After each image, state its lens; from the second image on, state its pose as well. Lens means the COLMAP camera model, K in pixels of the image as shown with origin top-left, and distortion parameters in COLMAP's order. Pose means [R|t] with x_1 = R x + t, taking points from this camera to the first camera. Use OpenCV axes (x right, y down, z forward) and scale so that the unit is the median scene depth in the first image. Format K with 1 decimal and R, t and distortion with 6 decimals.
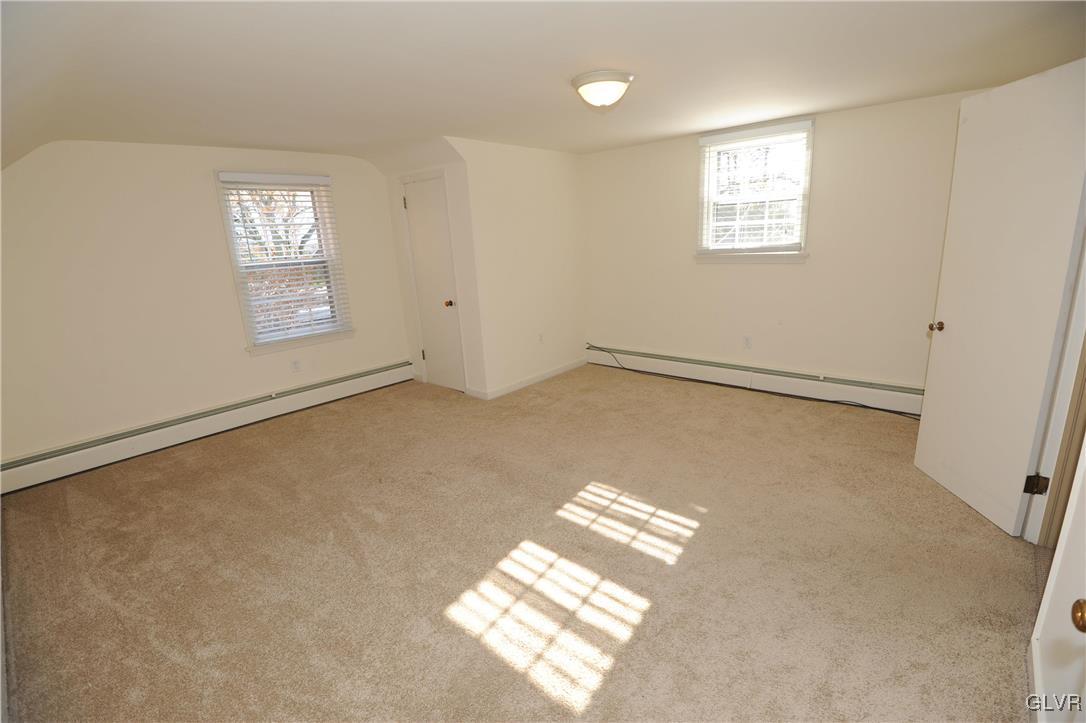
lens RADIAL K [[499.4, 0, 543.0], [0, 499.4, 361.5], [0, 0, 1]] dist [0.000673, 0.000011]
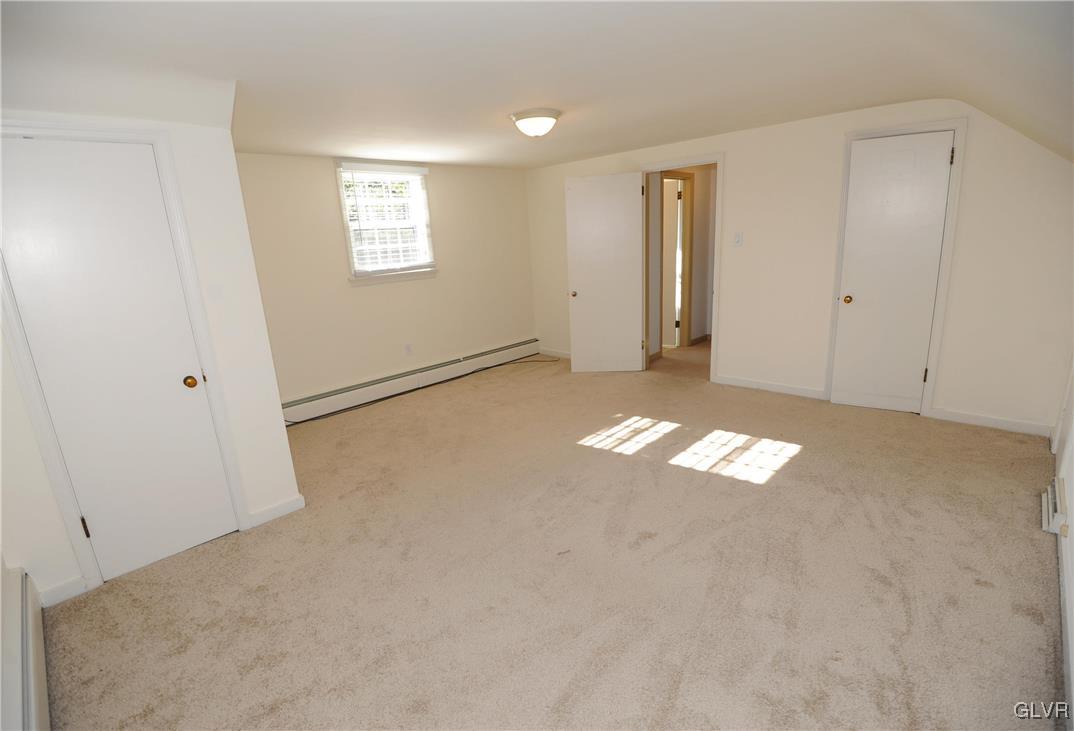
lens RADIAL K [[500.4, 0, 537.0], [0, 500.4, 365.5], [0, 0, 1]] dist [0.019319, 0.000254]
pose [[0.048440, -0.202290, 0.978127, -1.176275], [0.297497, 0.937753, 0.179207, -0.204493], [-0.953493, 0.282309, 0.105606, 1.012485]]
